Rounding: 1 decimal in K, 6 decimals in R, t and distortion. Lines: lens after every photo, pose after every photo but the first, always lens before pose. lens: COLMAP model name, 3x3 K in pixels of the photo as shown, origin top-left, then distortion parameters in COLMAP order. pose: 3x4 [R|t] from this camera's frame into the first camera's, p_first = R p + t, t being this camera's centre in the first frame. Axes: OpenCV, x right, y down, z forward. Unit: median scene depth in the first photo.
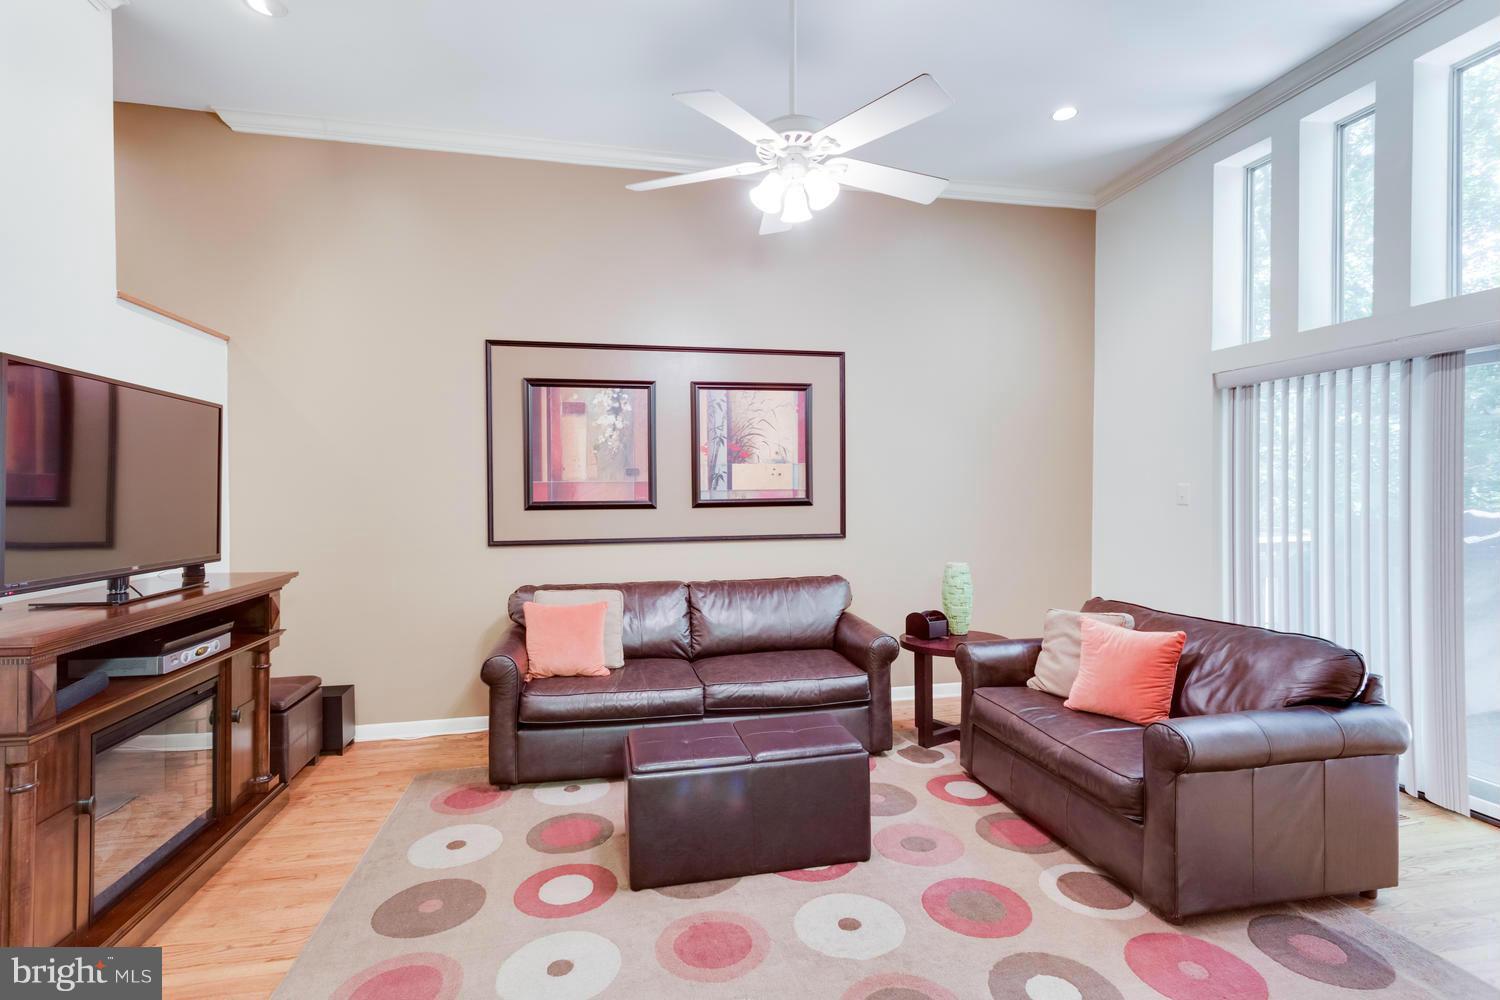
lens RADIAL K [[732.7, 0, 745.6], [0, 732.7, 497.4], [0, 0, 1]] dist [0.009480, 0.000437]
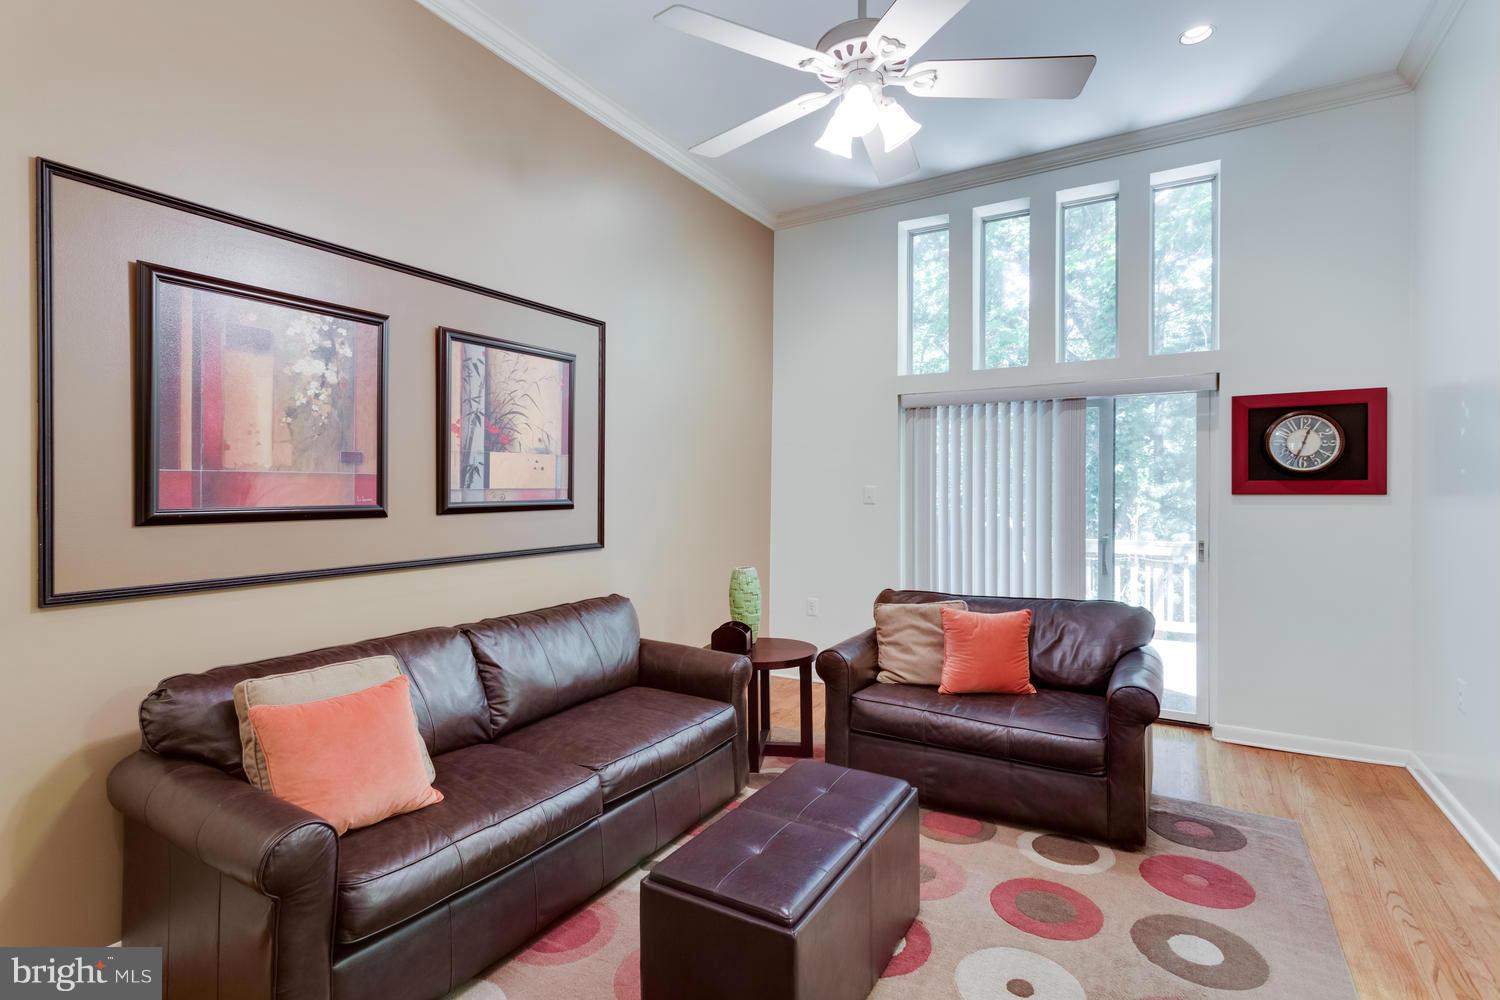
lens RADIAL K [[732.7, 0, 749.7], [0, 732.7, 493.7], [0, 0, 1]] dist [0.009480, 0.000437]
pose [[0.669963, 0.002156, 0.742391, -0.387946], [0.003892, 0.999972, -0.006416, 0.000077], [-0.742384, 0.007188, 0.669936, 0.348664]]
